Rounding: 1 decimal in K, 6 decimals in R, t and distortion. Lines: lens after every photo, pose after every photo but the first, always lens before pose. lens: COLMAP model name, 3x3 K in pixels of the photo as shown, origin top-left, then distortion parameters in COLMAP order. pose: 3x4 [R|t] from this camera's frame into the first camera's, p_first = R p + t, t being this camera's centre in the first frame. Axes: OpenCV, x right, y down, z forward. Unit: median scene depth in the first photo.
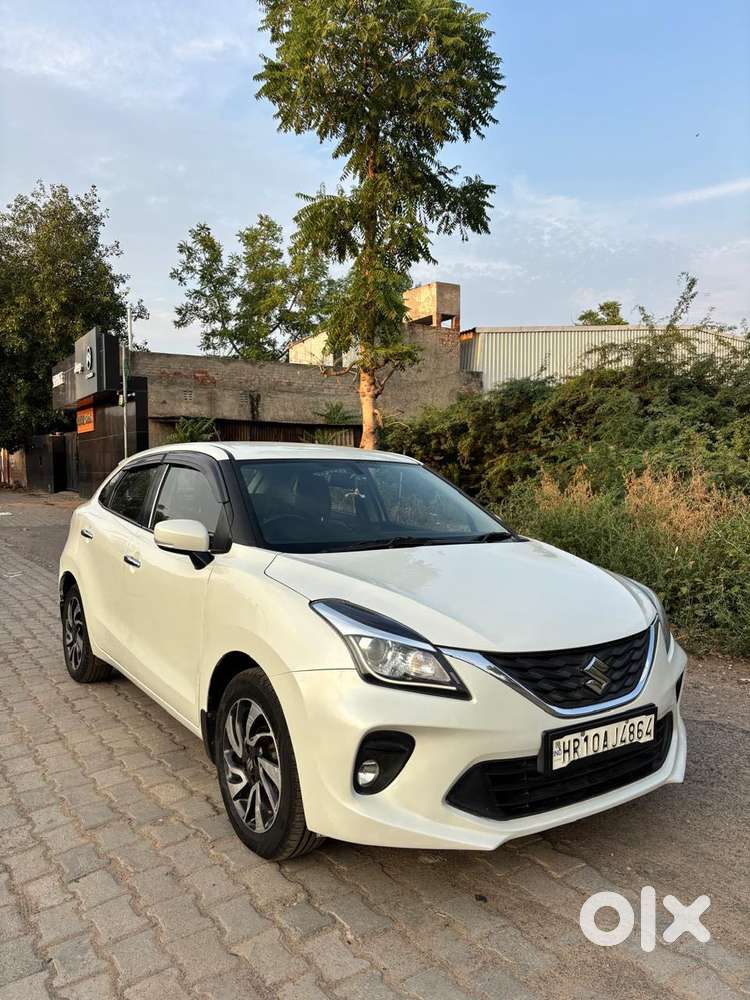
lens RADIAL K [[759.9, 0, 375.0], [0, 759.9, 500.0], [0, 0, 1]] dist [0.002452, 0.001301]
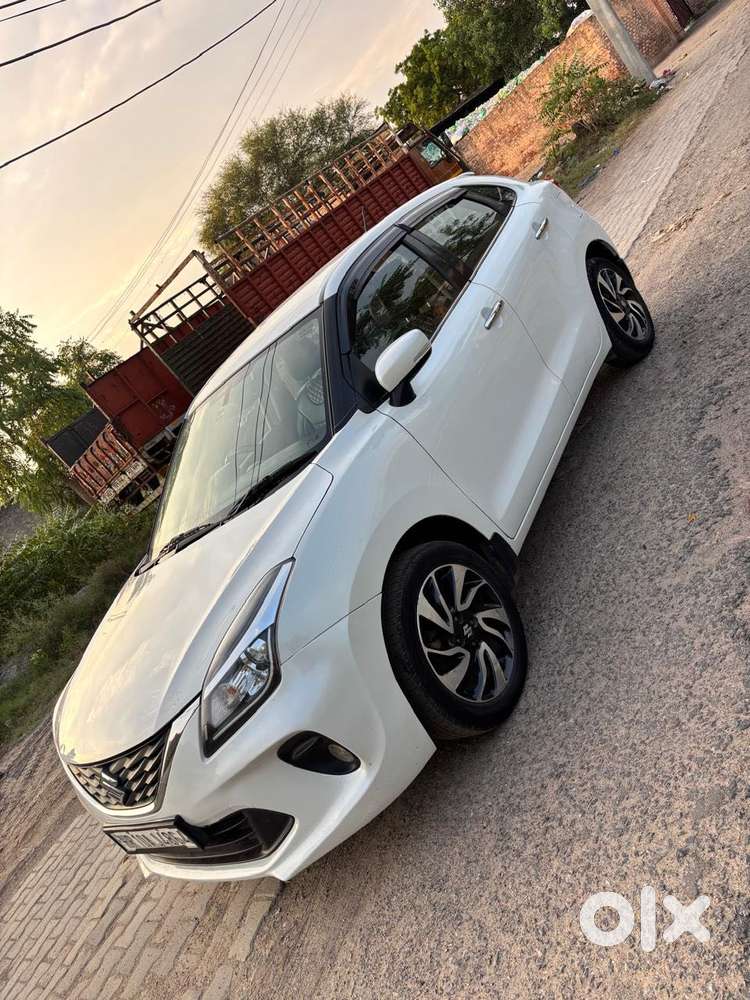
lens RADIAL K [[734.6, 0, 361.0], [0, 734.6, 494.0], [0, 0, 1]] dist [0.061031, -0.064861]
pose [[0.285869, 0.030497, -0.957783, 0.653552], [0.617725, 0.758246, 0.208516, -0.029259], [0.732594, -0.651255, 0.197920, 0.657082]]
